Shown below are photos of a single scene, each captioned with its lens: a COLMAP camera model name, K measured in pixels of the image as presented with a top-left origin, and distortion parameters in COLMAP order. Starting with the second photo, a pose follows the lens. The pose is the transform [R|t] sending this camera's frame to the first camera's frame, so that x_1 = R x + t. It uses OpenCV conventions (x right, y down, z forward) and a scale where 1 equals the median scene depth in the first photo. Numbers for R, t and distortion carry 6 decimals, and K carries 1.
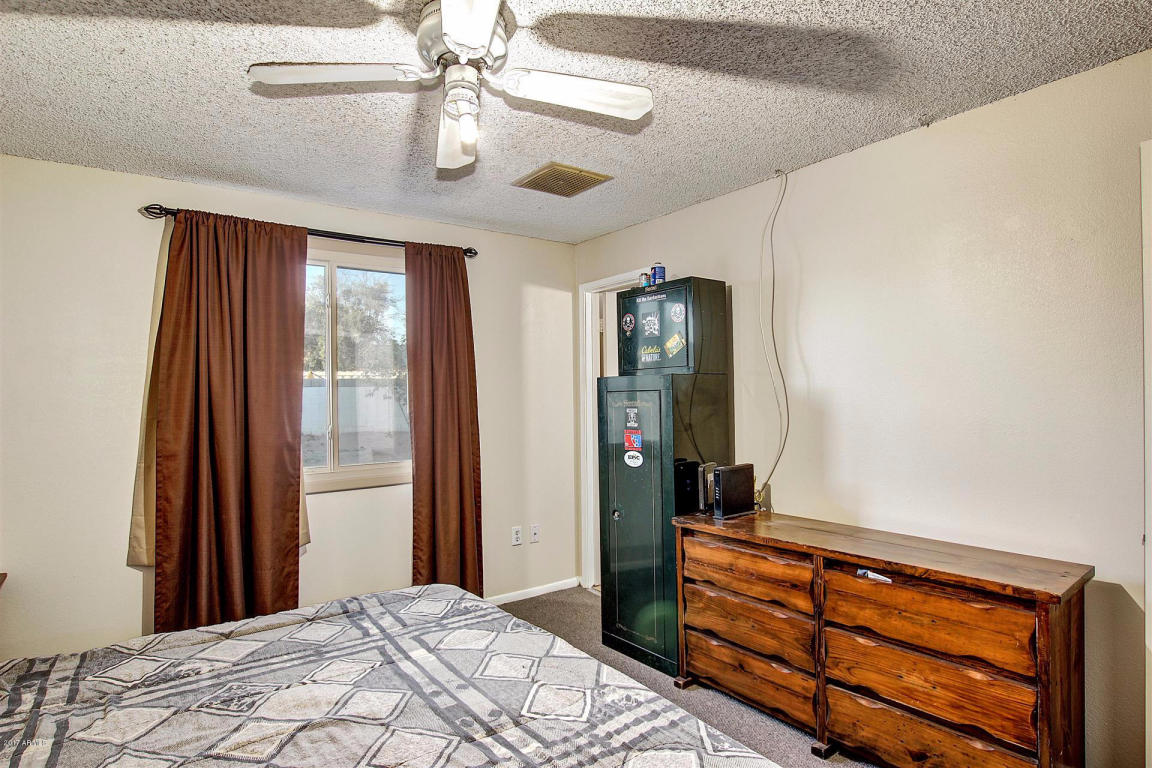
lens RADIAL K [[604.0, 0, 572.8], [0, 604.0, 396.6], [0, 0, 1]] dist [-0.027812, 0.000605]
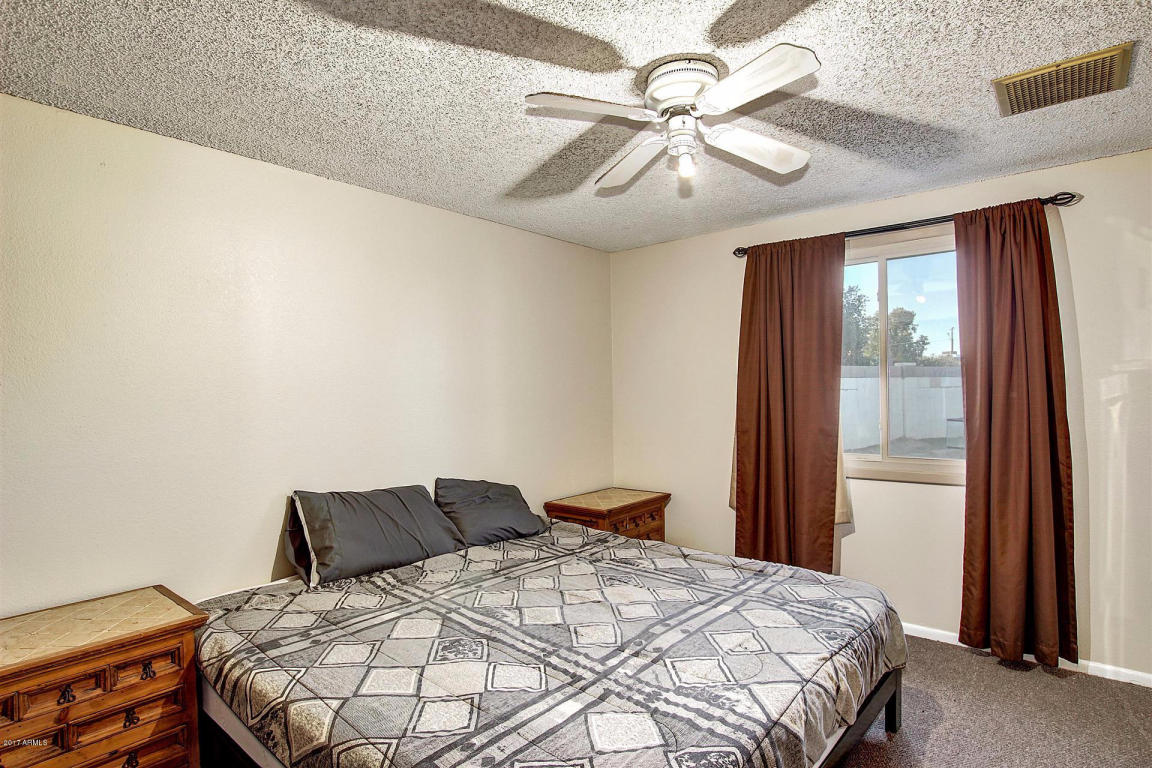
lens RADIAL K [[604.0, 0, 572.8], [0, 604.0, 396.6], [0, 0, 1]] dist [-0.027812, 0.000605]
pose [[0.230098, 0.018296, -0.972996, 0.673406], [0.004352, 0.999794, 0.019829, -0.010689], [0.973158, -0.008797, 0.229970, 0.362917]]
